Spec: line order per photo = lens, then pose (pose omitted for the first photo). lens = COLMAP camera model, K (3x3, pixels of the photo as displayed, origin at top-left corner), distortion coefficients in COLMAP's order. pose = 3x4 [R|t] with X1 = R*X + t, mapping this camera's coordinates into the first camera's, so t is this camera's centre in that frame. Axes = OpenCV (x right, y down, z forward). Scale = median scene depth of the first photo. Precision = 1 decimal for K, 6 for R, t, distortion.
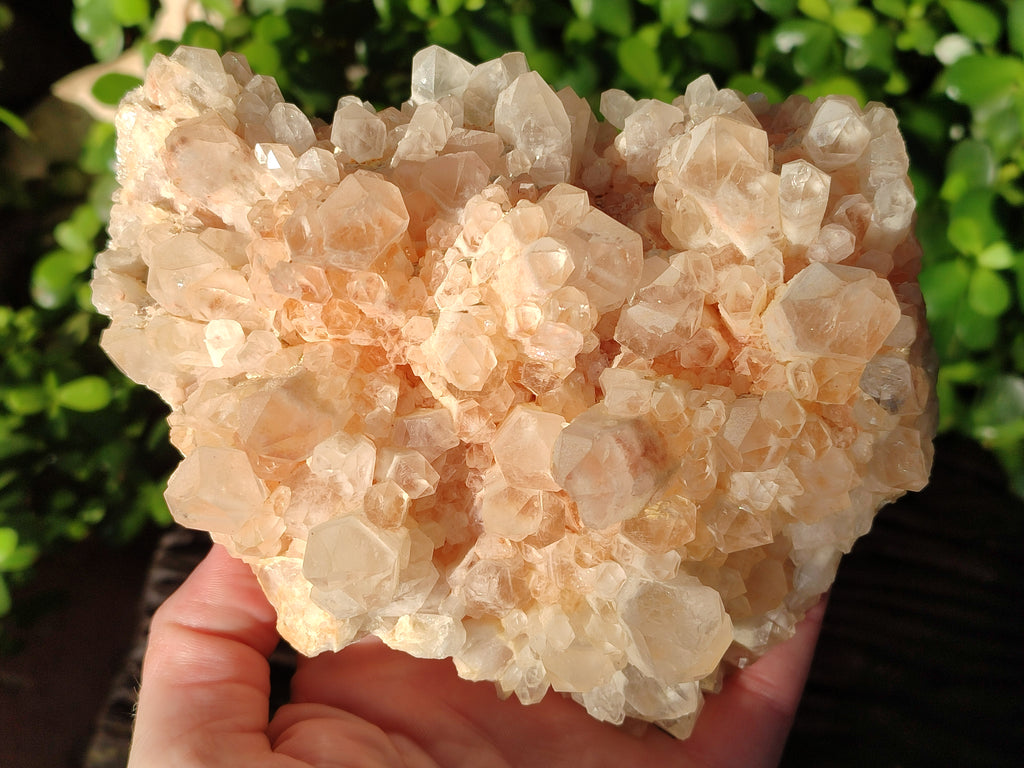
lens RADIAL K [[1537.0, 0, 512.0], [0, 1537.0, 384.0], [0, 0, 1]] dist [0.366977, -2.645028]
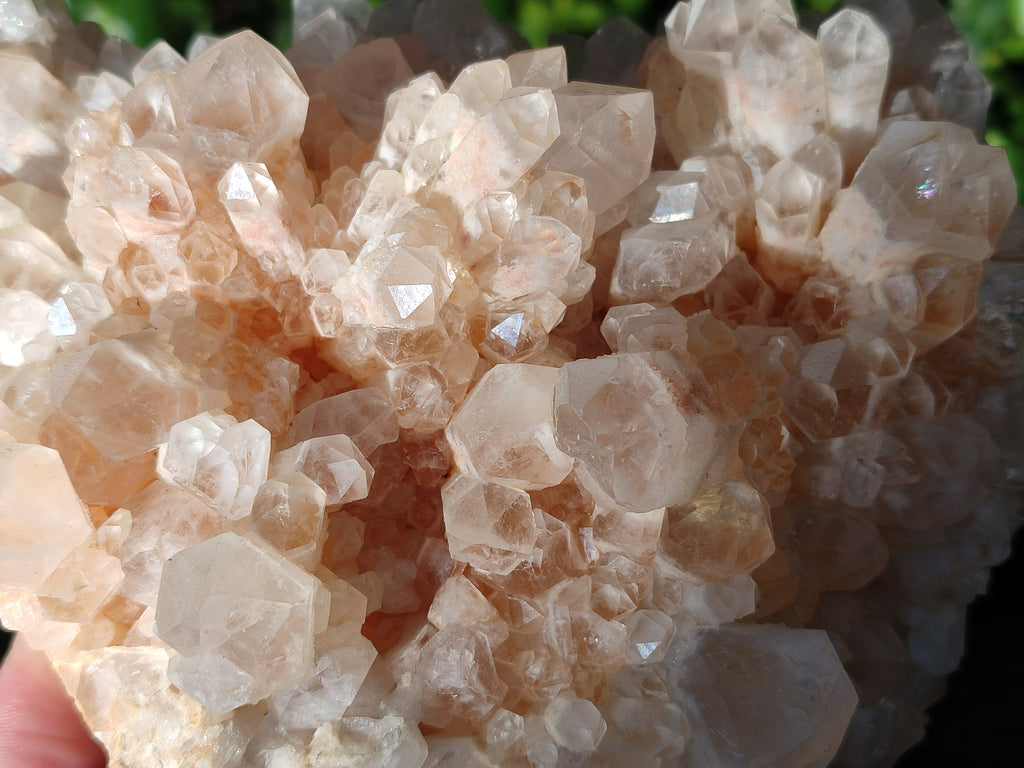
lens RADIAL K [[1537.0, 0, 512.0], [0, 1537.0, 384.0], [0, 0, 1]] dist [0.366977, -2.645028]
pose [[0.988608, -0.044324, 0.143839, -0.079827], [0.094215, 0.927513, -0.361723, 0.258440], [-0.117380, 0.371154, 0.921123, 0.392305]]
